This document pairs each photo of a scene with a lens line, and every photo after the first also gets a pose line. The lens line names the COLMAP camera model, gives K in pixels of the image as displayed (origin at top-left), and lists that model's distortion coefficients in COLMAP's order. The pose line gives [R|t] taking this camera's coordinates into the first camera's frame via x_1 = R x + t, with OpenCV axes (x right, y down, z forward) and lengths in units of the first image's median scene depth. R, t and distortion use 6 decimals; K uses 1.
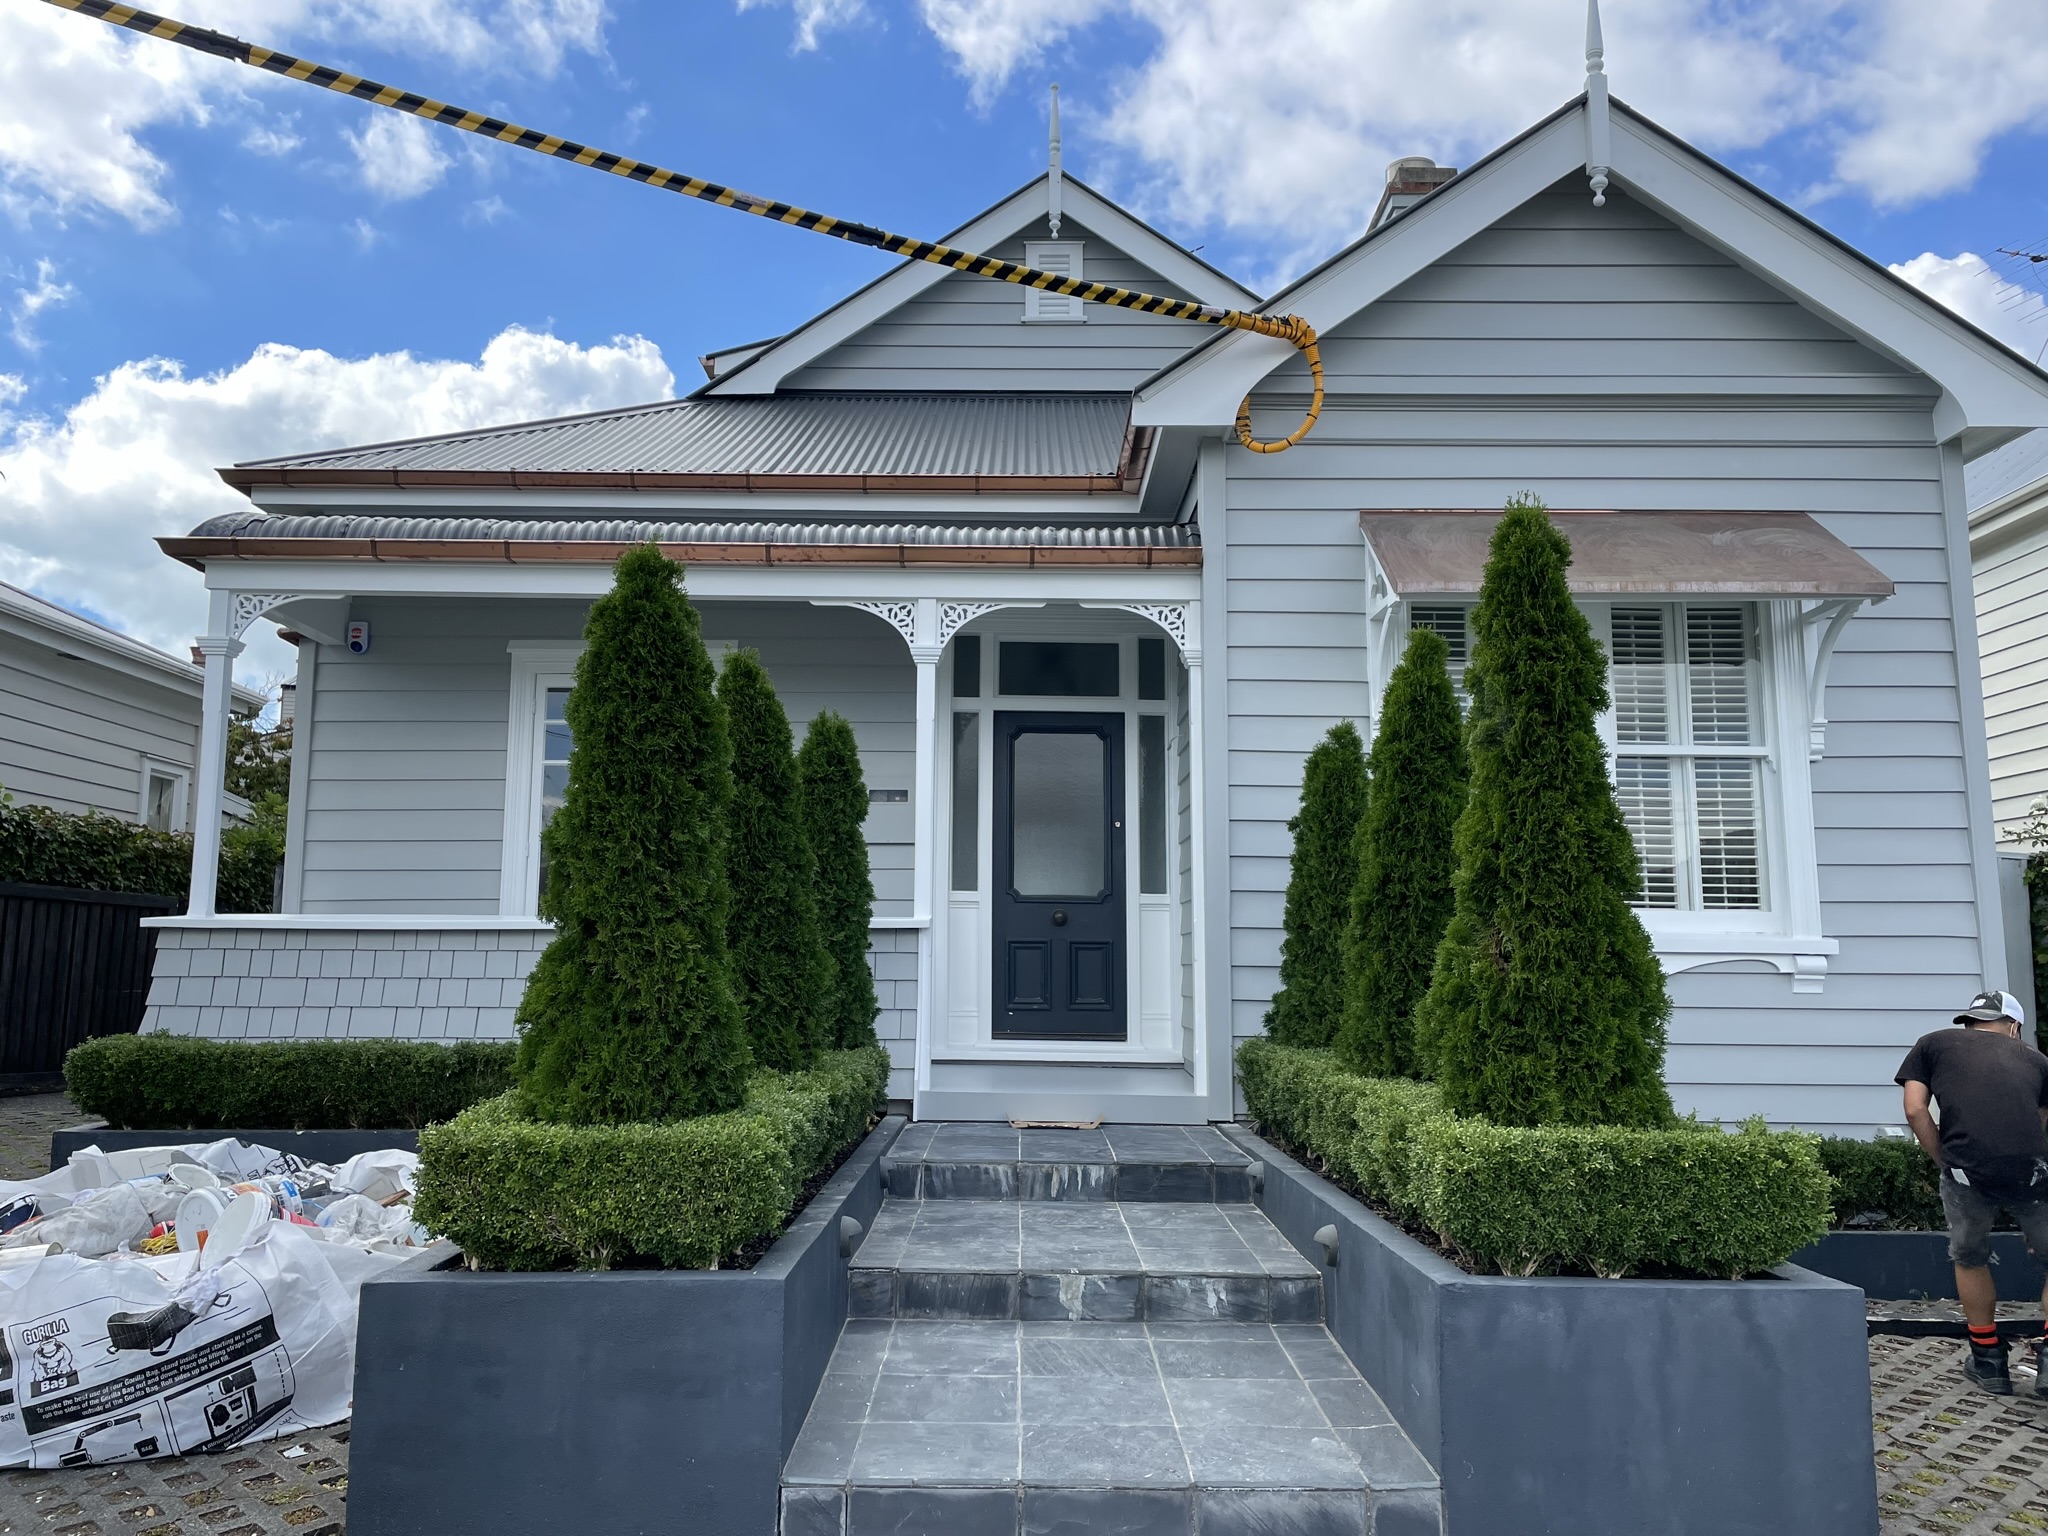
lens RADIAL K [[1524.5, 0, 1038.6], [0, 1524.5, 773.9], [0, 0, 1]] dist [0.037056, -0.000656]
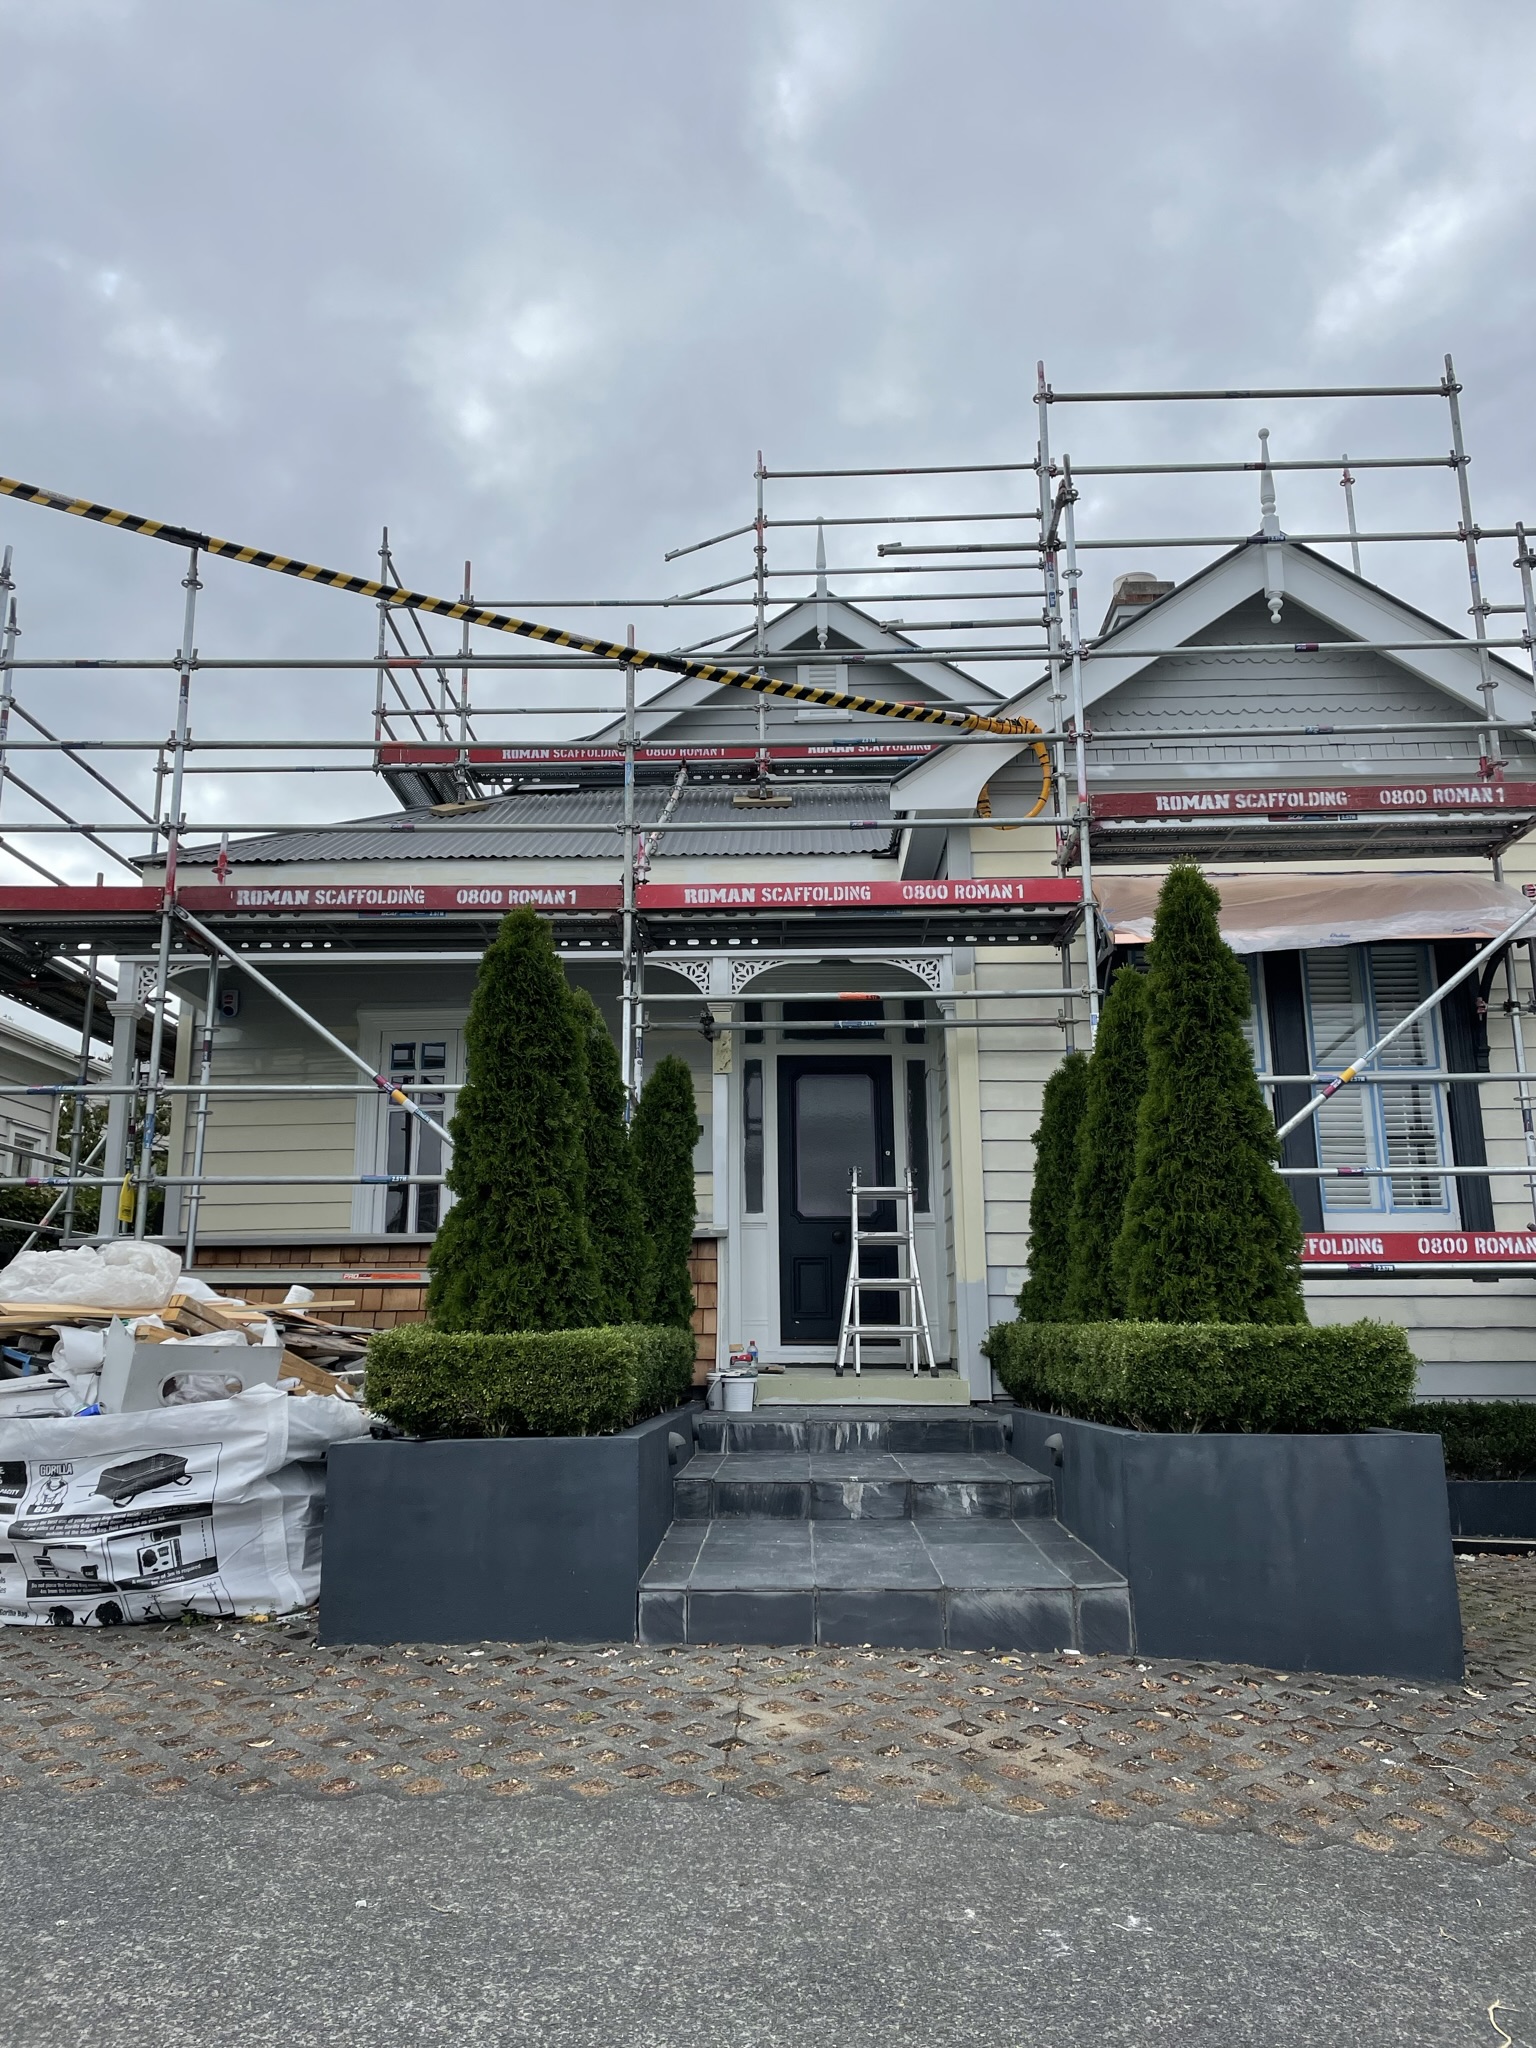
lens RADIAL K [[1524.5, 0, 768.0], [0, 1524.5, 1024.0], [0, 0, 1]] dist [0.037056, -0.000656]
pose [[0.999404, -0.017366, -0.029843, -0.003627], [0.014812, 0.996376, -0.083756, 0.058512], [0.031190, 0.083264, 0.996039, -0.277463]]
